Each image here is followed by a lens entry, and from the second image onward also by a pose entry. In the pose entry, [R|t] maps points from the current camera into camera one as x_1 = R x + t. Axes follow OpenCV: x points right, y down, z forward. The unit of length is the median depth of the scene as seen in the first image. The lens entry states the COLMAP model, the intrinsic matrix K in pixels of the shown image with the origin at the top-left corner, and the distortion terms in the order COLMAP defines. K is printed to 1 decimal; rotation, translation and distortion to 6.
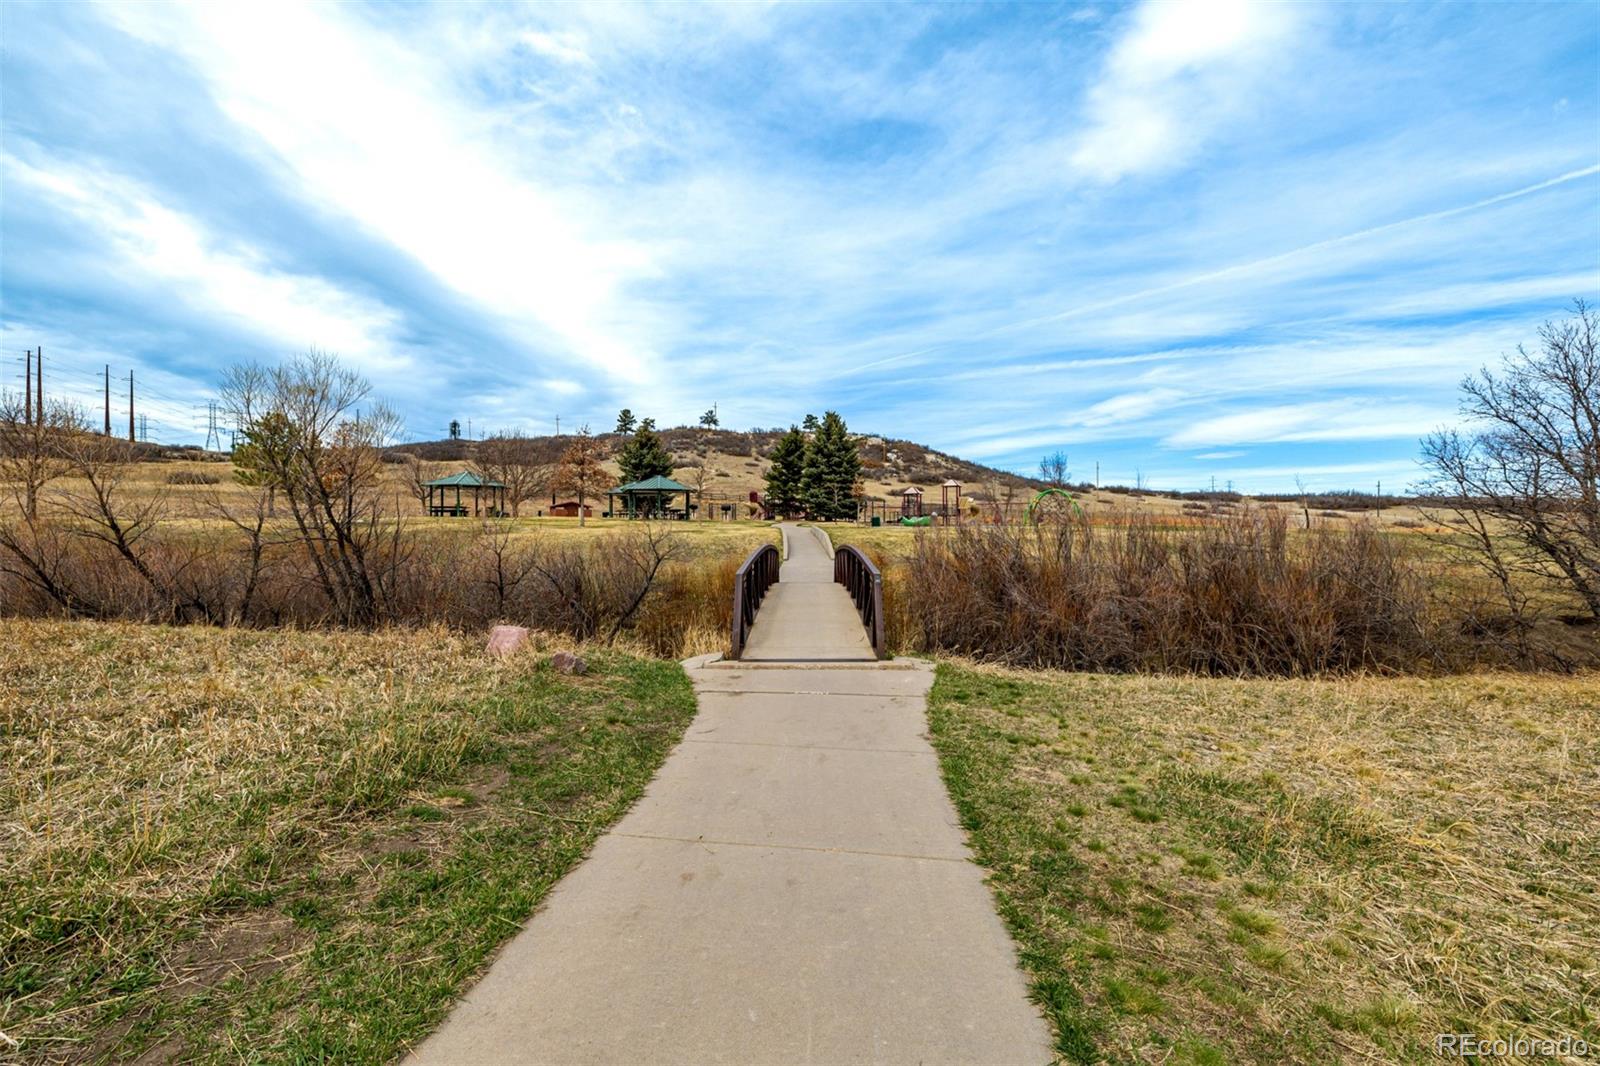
lens RADIAL K [[700.4, 0, 786.4], [0, 700.4, 523.6], [0, 0, 1]] dist [-0.001584, -0.000621]
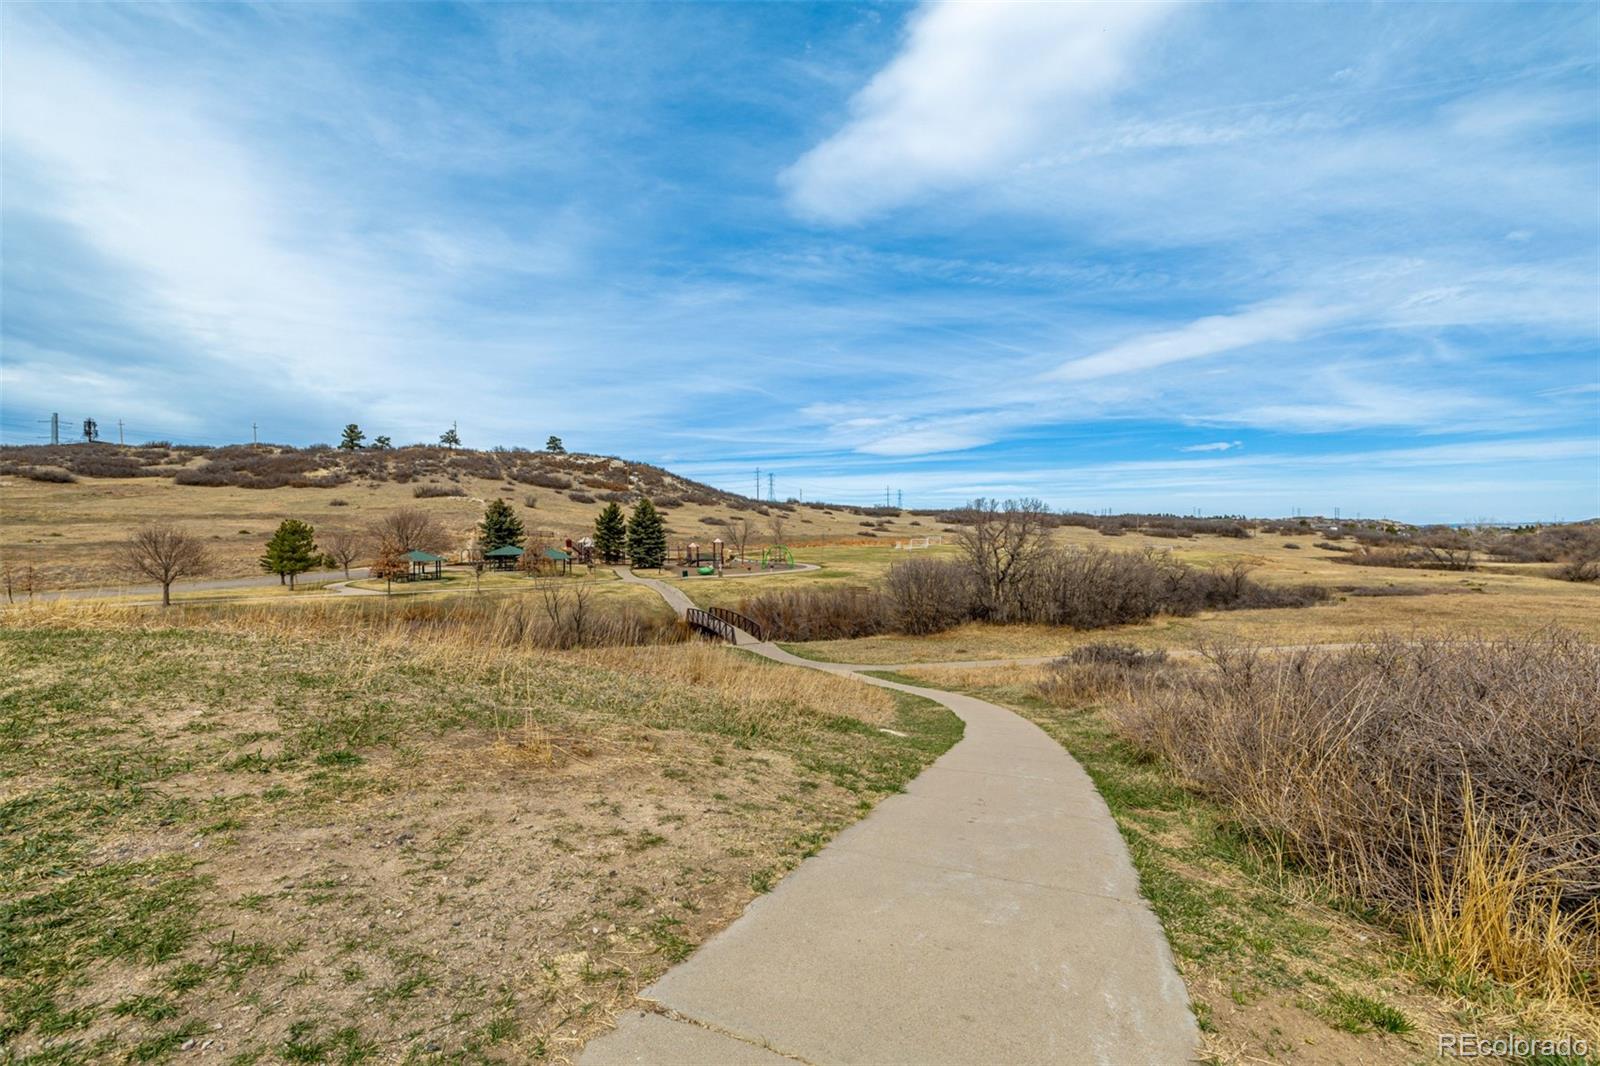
lens RADIAL K [[700.4, 0, 807.4], [0, 700.4, 525.3], [0, 0, 1]] dist [-0.001584, -0.000621]
pose [[0.910144, -0.011545, 0.414131, -0.060434], [0.009628, 0.999931, 0.006717, -0.025012], [-0.414180, -0.002126, 0.910192, -0.136649]]
